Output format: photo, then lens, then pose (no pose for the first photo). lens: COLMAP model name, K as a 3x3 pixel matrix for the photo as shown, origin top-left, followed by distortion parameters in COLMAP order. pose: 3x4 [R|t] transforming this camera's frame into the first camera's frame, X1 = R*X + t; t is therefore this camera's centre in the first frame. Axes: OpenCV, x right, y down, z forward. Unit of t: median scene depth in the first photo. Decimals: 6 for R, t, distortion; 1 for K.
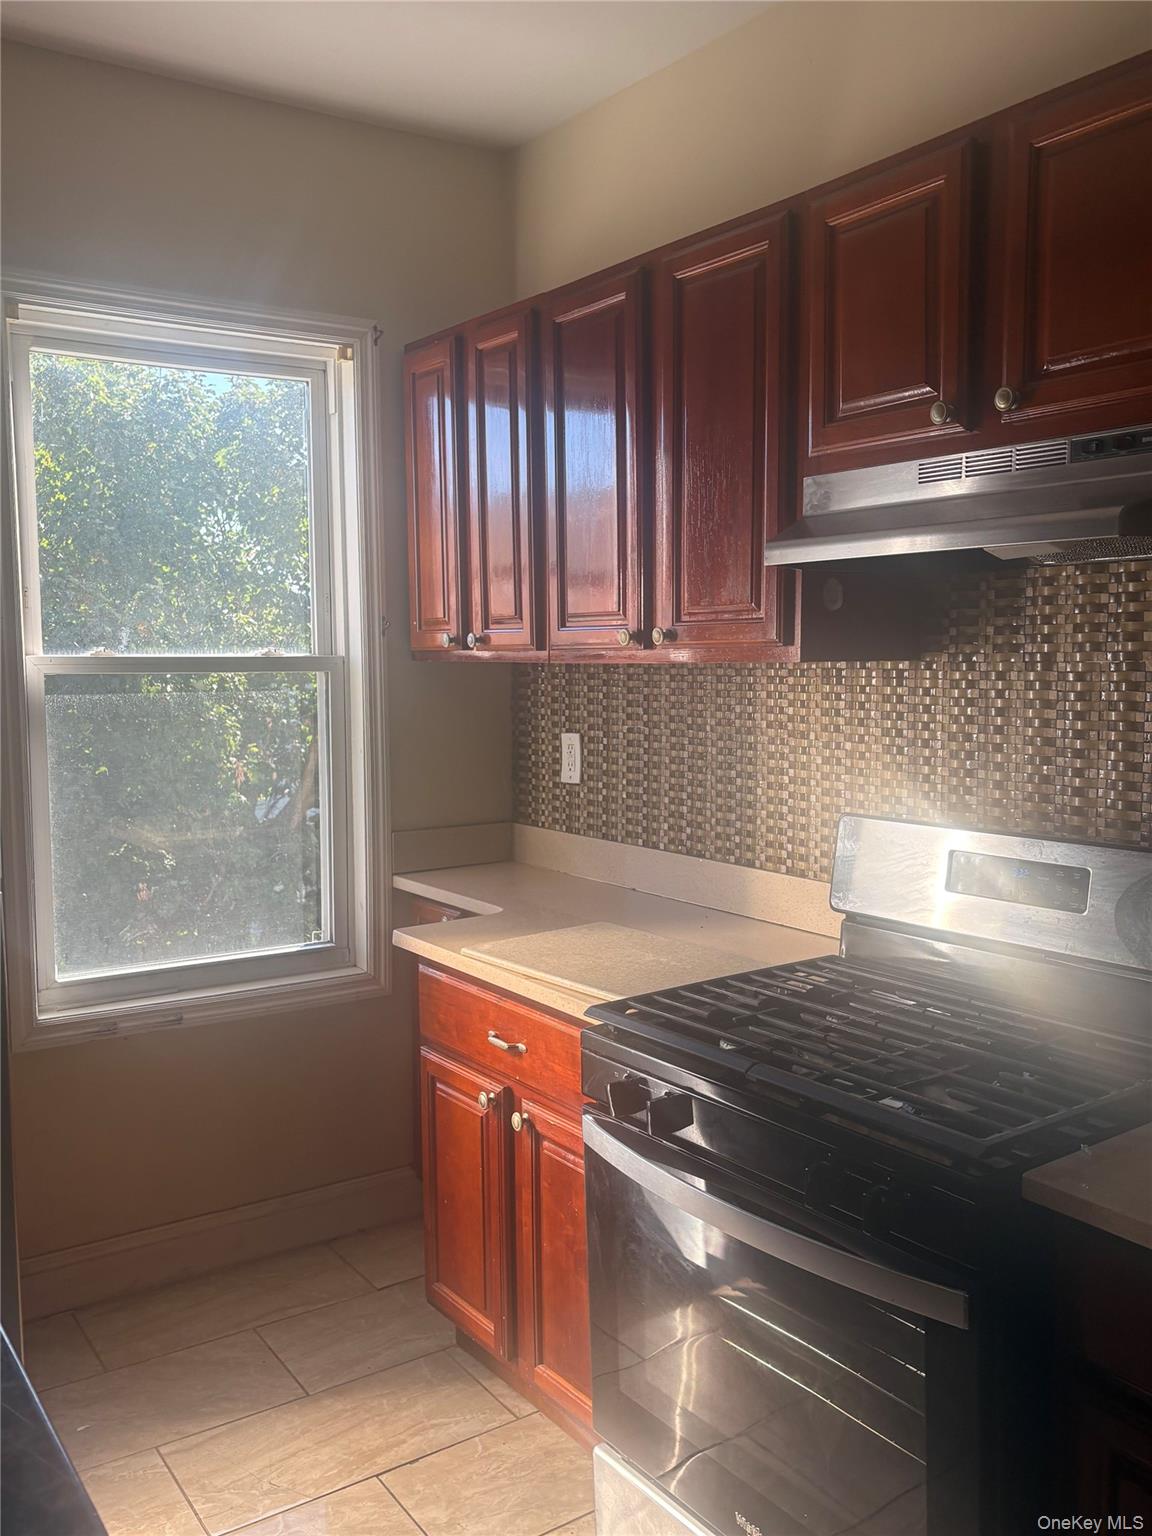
lens RADIAL K [[1358.4, 0, 582.7], [0, 1358.4, 779.6], [0, 0, 1]] dist [0.018214, -0.014658]
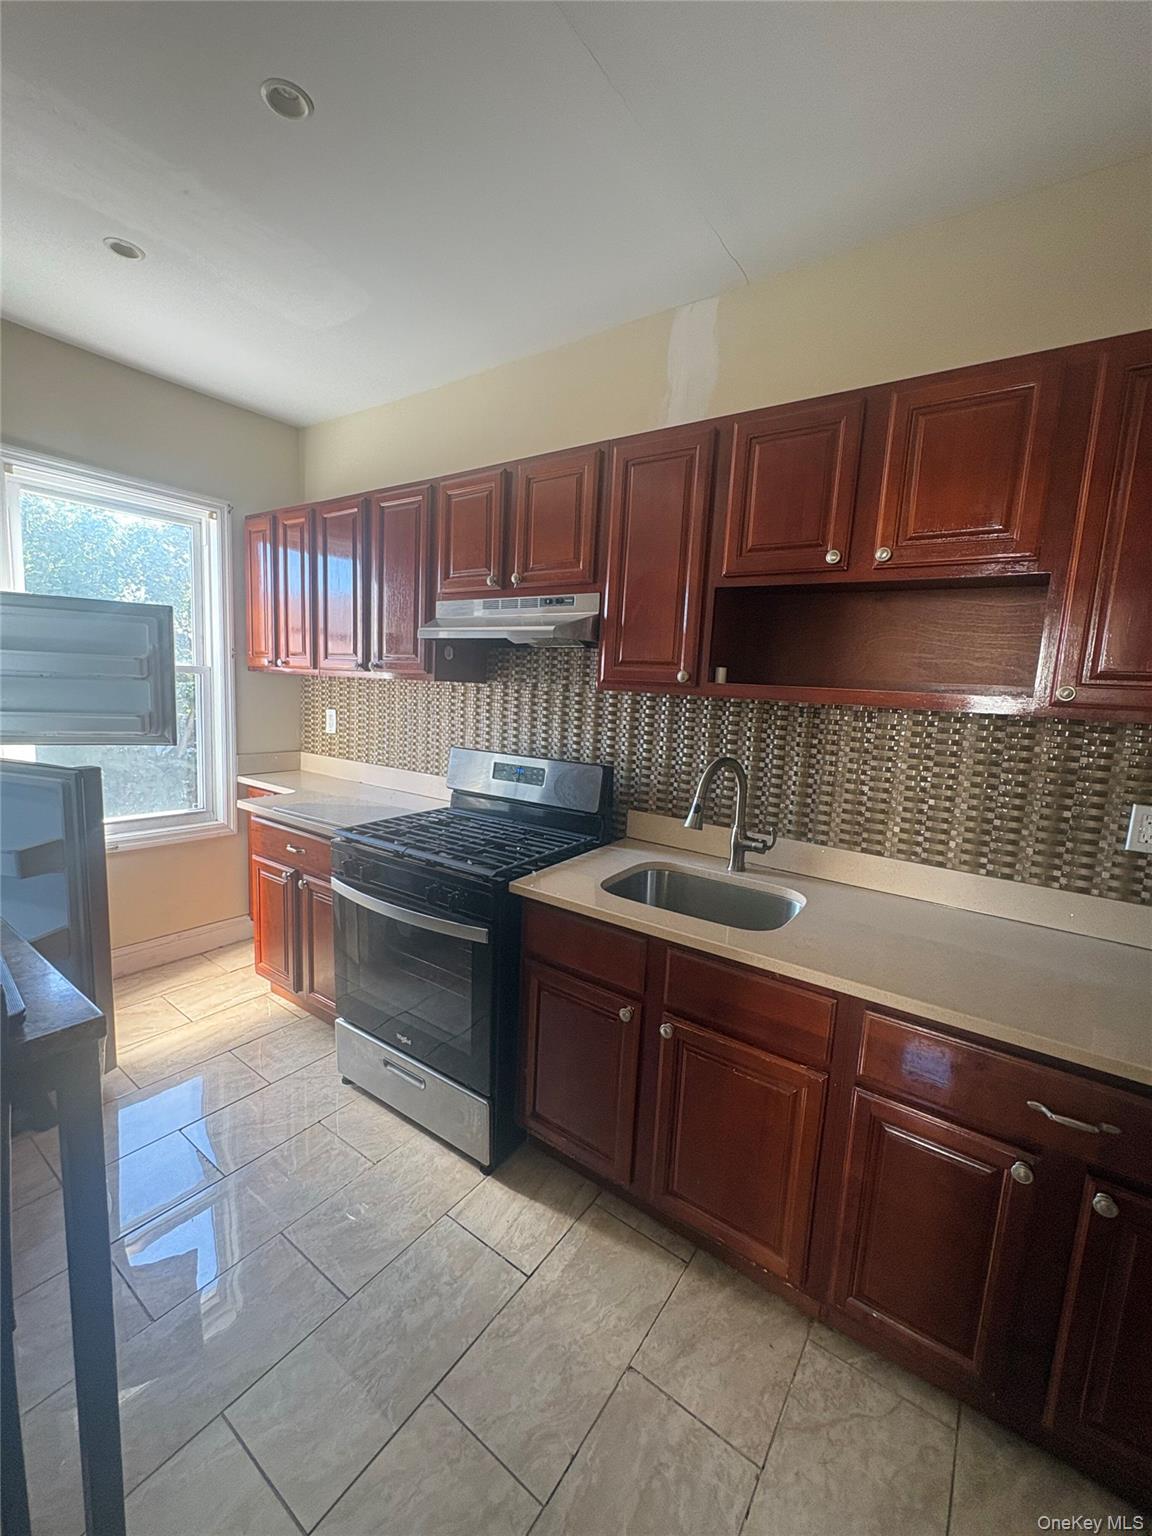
lens RADIAL K [[641.1, 0, 567.6], [0, 641.1, 766.4], [0, 0, 1]] dist [-0.000573, -0.000356]
pose [[0.942547, 0.008576, 0.333963, 0.009628], [-0.022999, 0.998964, 0.039257, 0.009900], [-0.333280, -0.044682, 0.941768, -0.104194]]
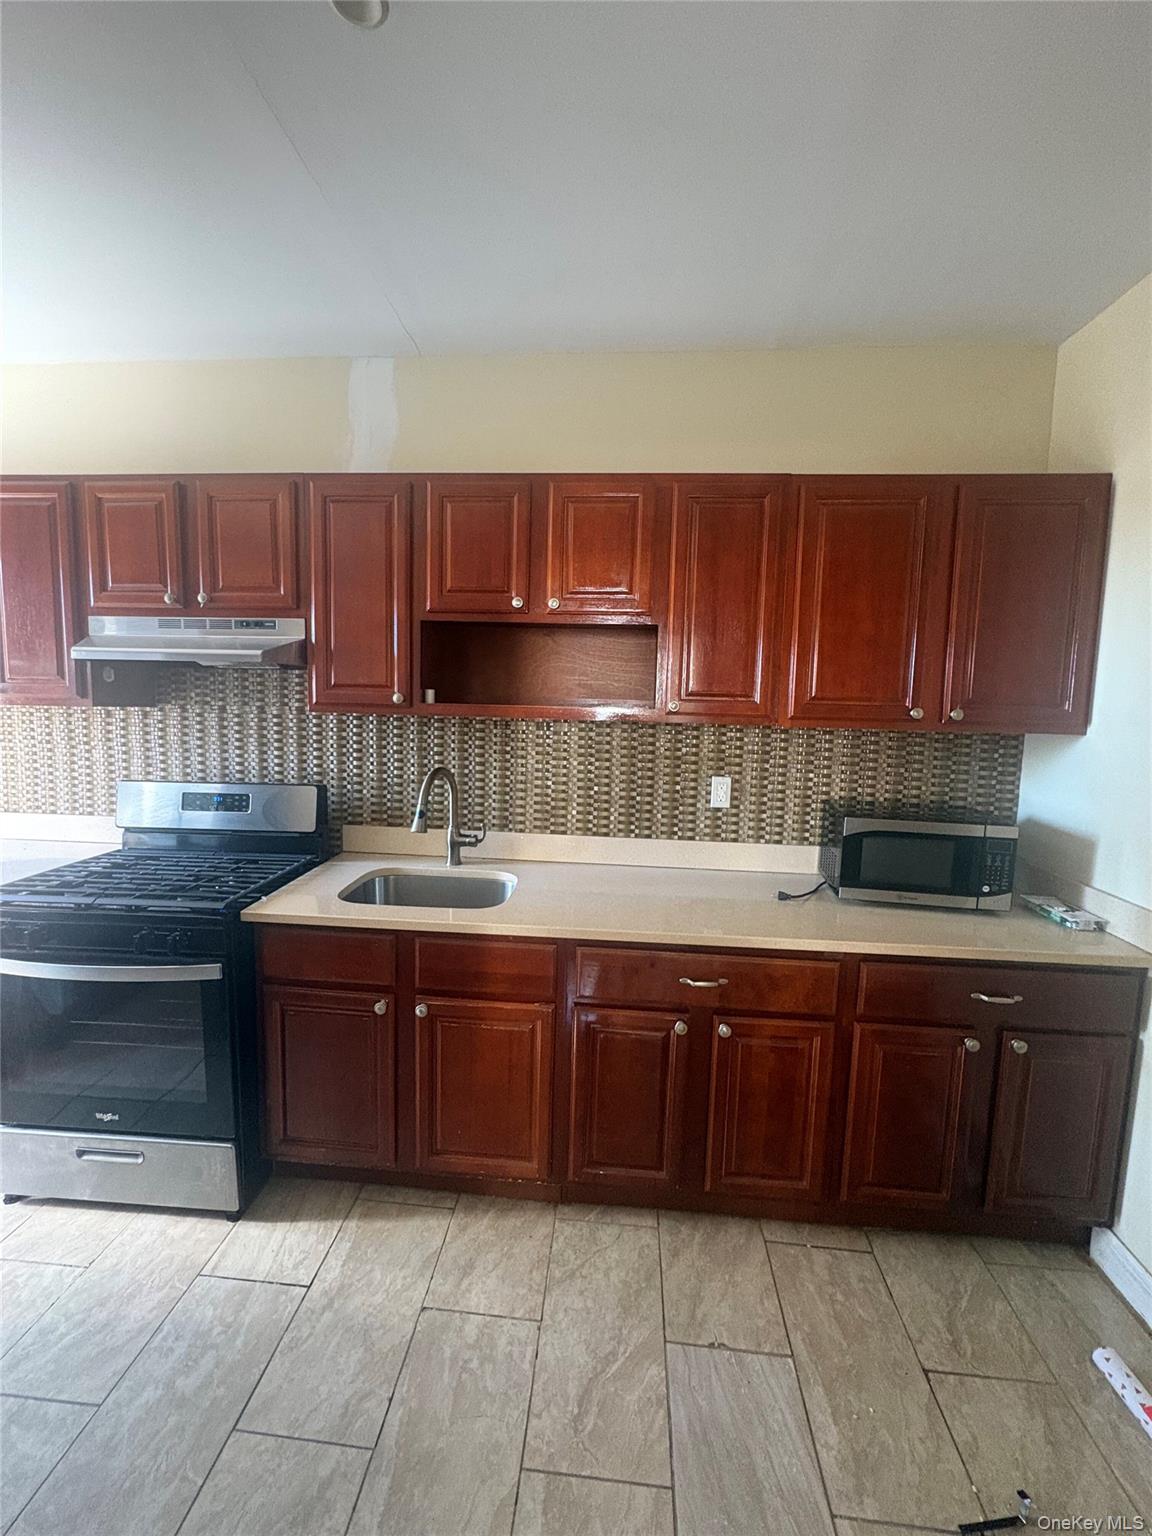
lens RADIAL K [[641.1, 0, 578.0], [0, 641.1, 768.4], [0, 0, 1]] dist [-0.000573, -0.000356]
pose [[0.635957, -0.055490, 0.769727, -0.107349], [0.046649, 0.998352, 0.033430, 0.006037], [-0.770314, 0.014647, 0.637497, -0.149295]]
